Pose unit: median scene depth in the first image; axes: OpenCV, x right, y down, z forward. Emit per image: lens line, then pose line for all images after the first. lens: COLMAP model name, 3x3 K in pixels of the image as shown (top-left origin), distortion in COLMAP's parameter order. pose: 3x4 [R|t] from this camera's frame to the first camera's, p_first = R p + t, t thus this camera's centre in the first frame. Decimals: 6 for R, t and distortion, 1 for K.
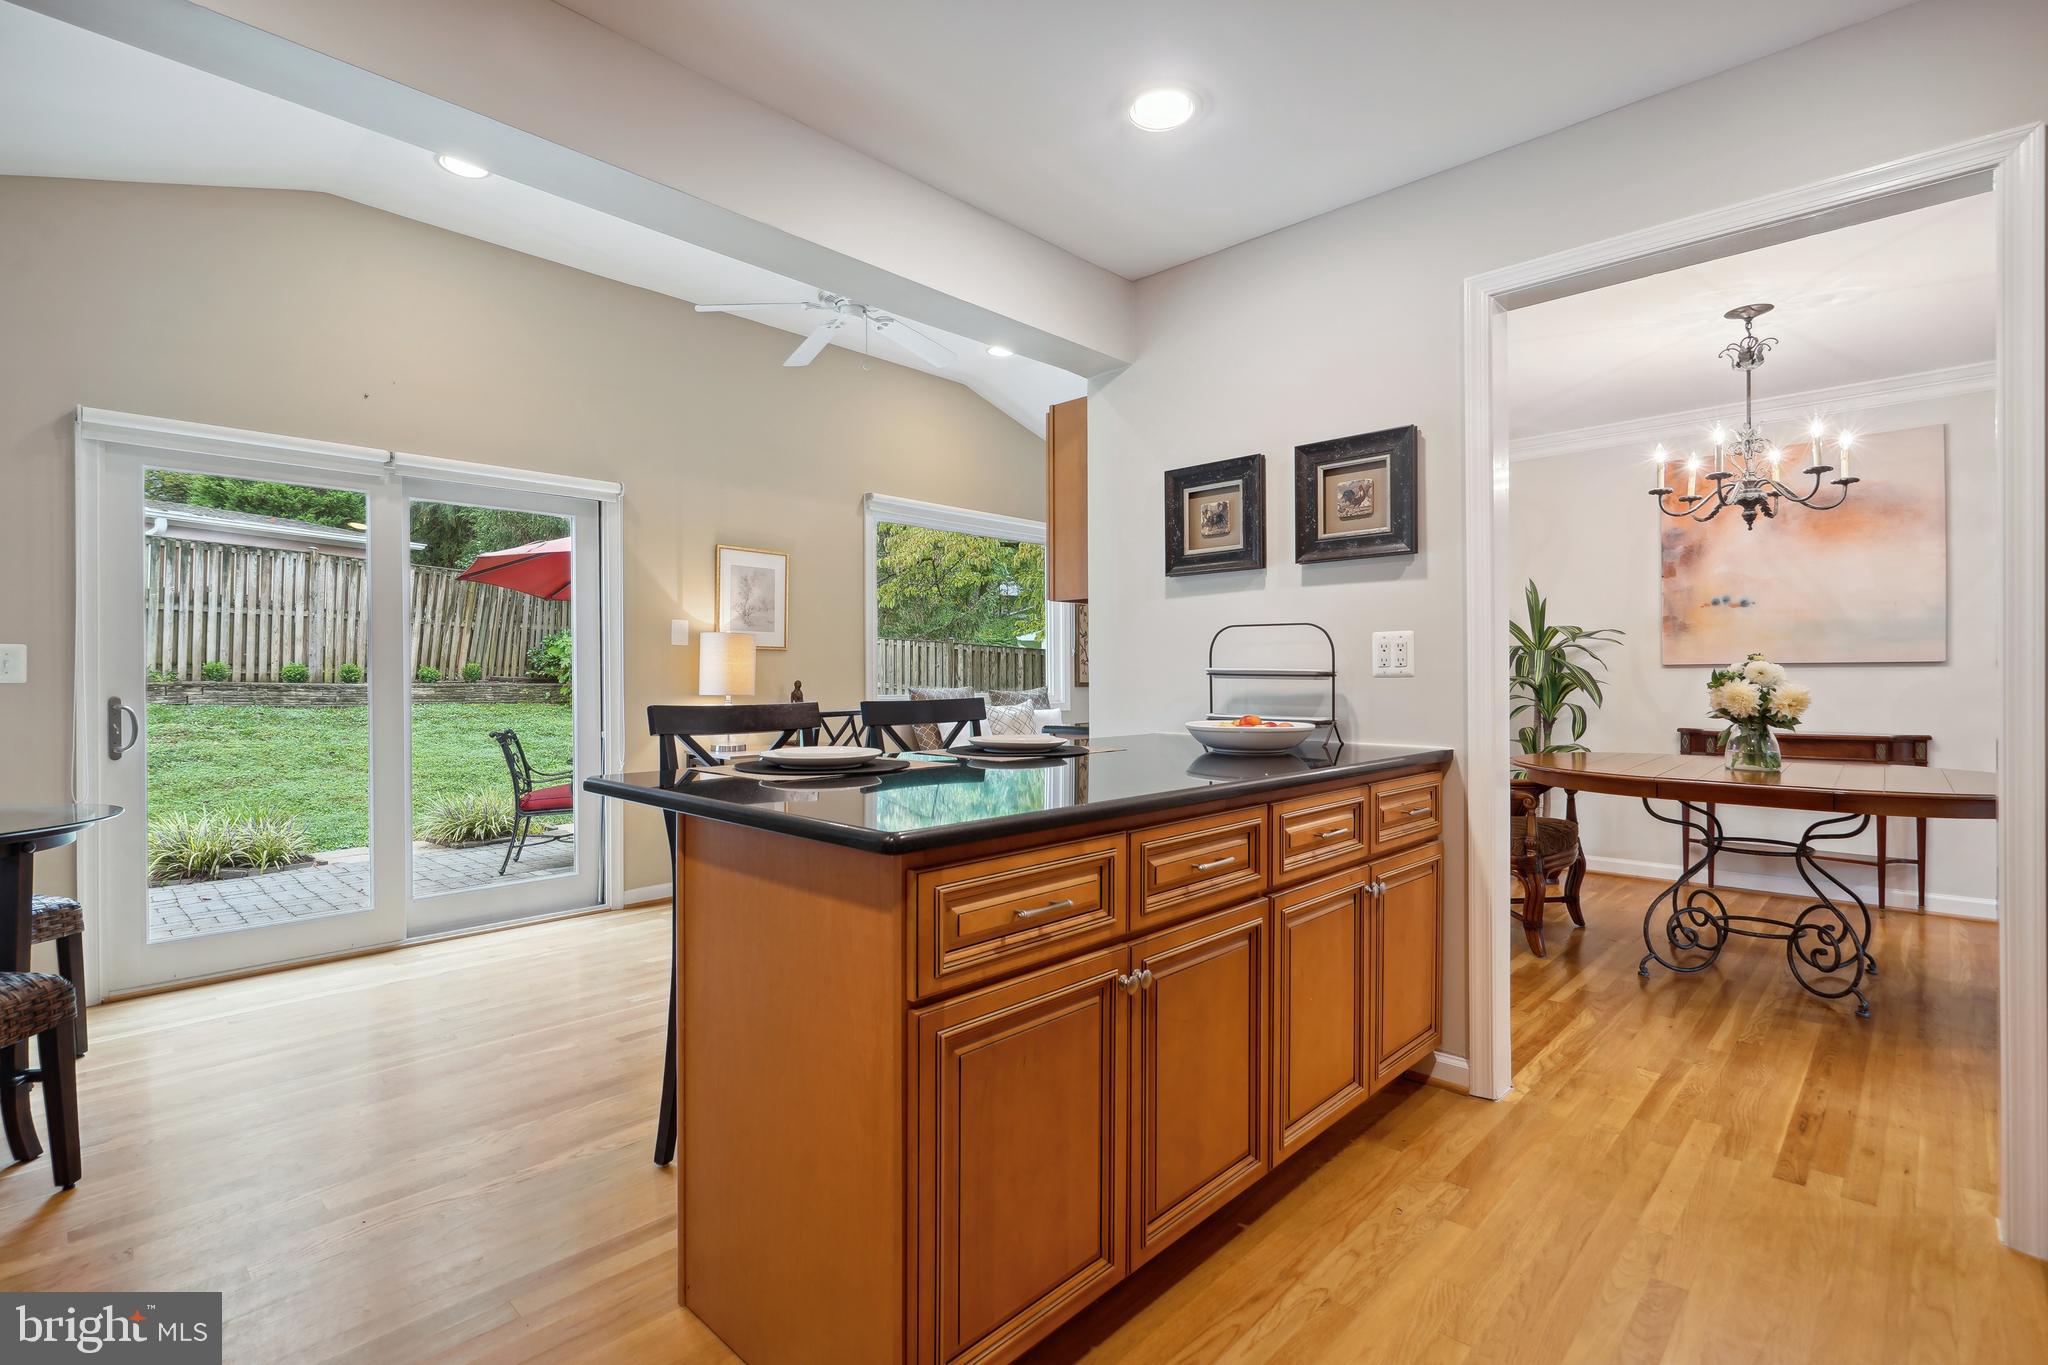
lens RADIAL K [[963.2, 0, 1011.8], [0, 963.2, 675.9], [0, 0, 1]] dist [-0.000517, -0.000256]
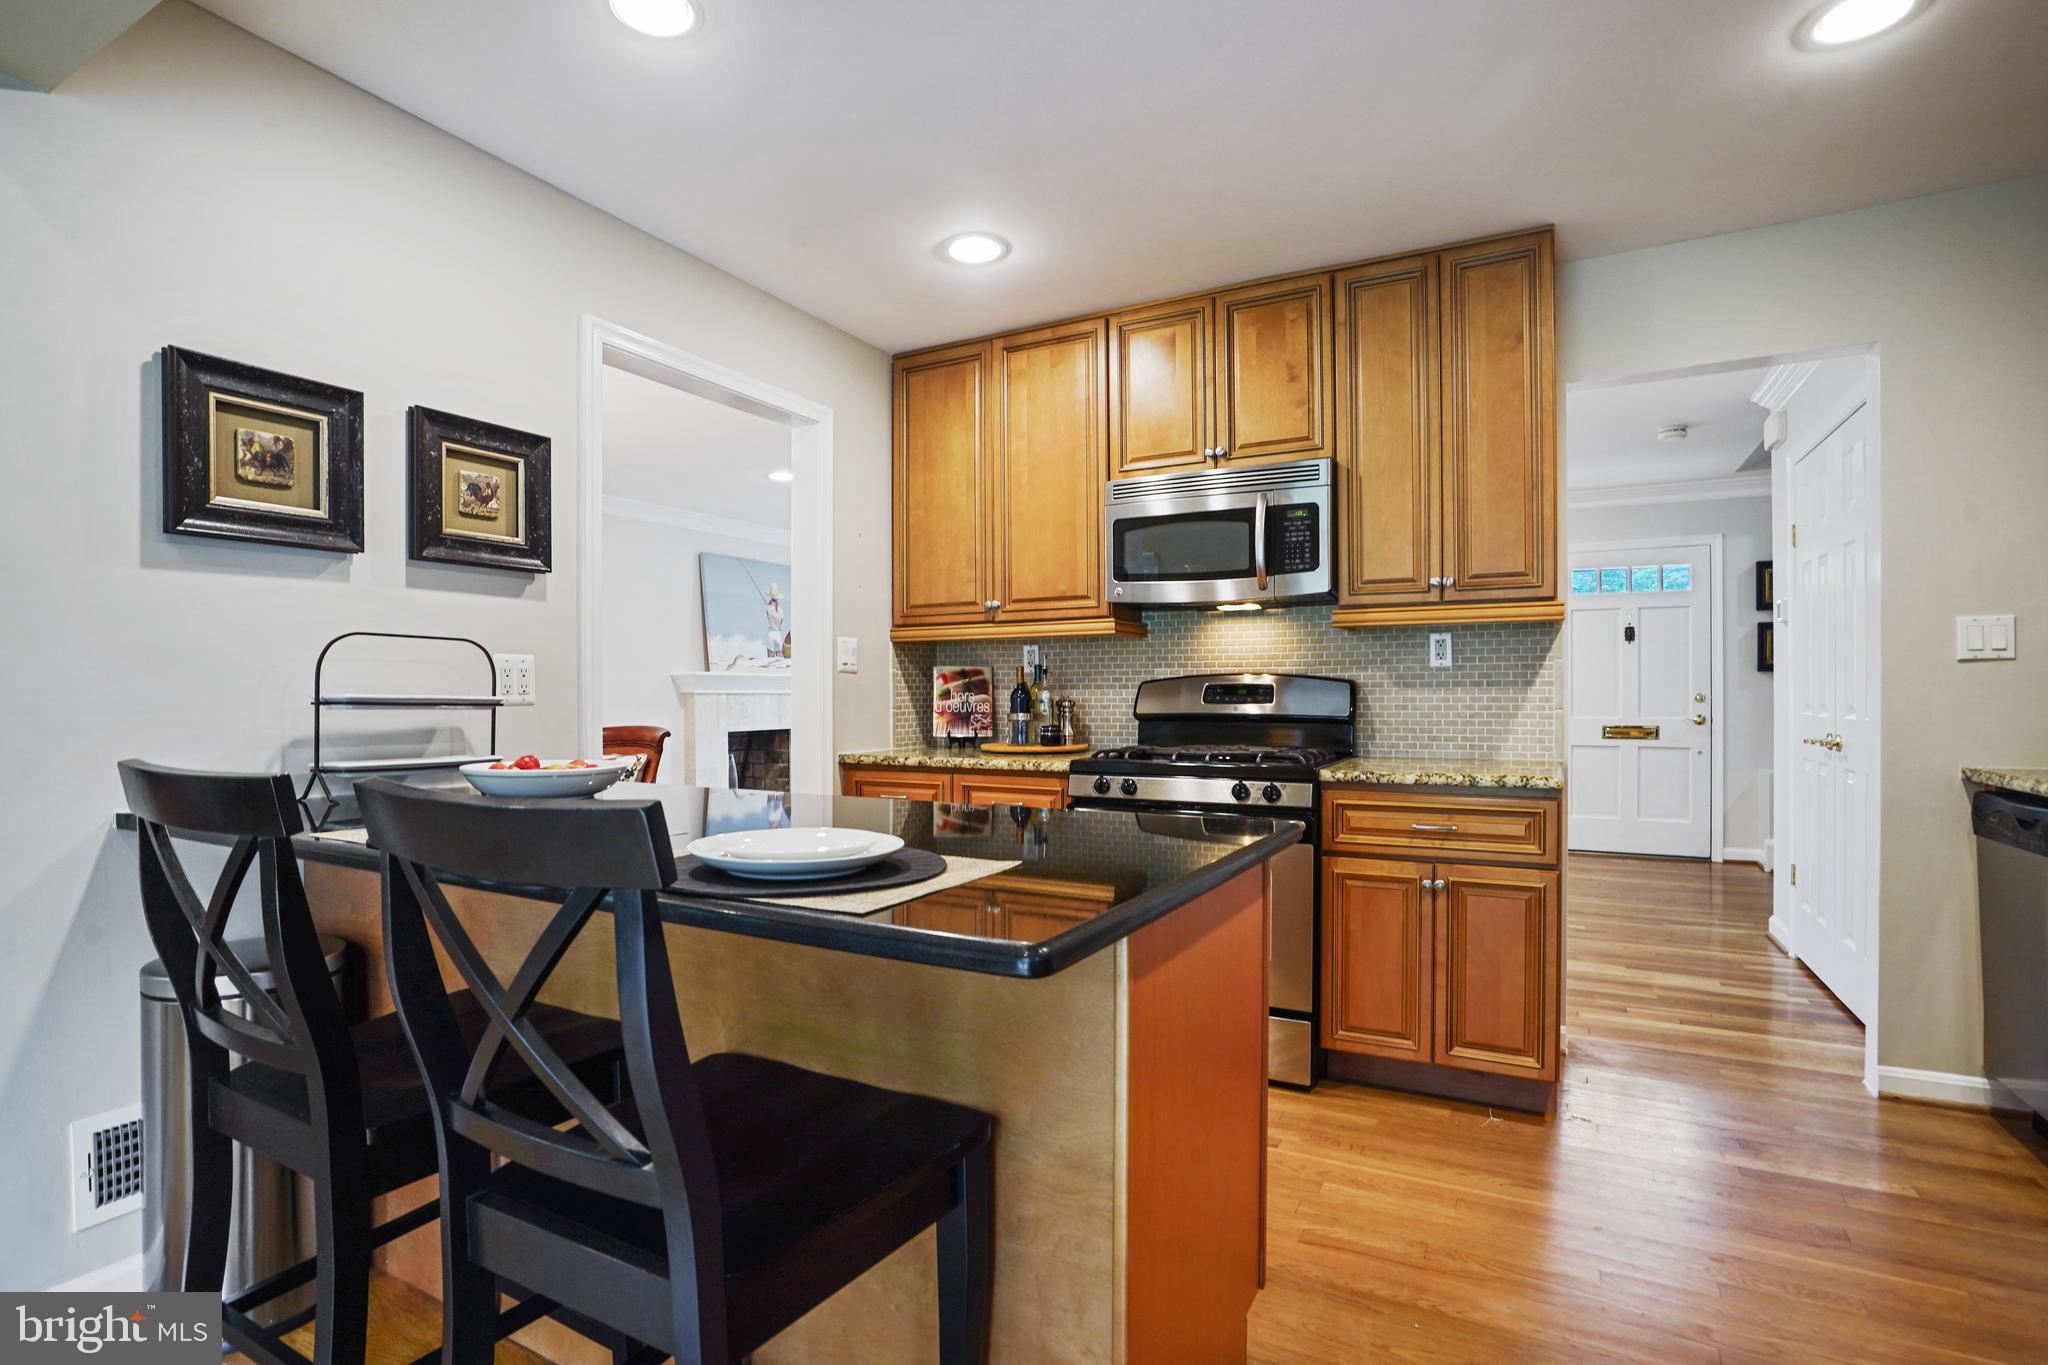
lens RADIAL K [[998.7, 0, 1024.0], [0, 998.7, 682.5], [0, 0, 1]] dist [-0.000819, -0.000168]
pose [[-0.266078, 0.013897, 0.963851, -0.600152], [0.001587, 0.999901, -0.013979, -0.005934], [-0.963950, -0.002190, -0.266074, 0.751298]]
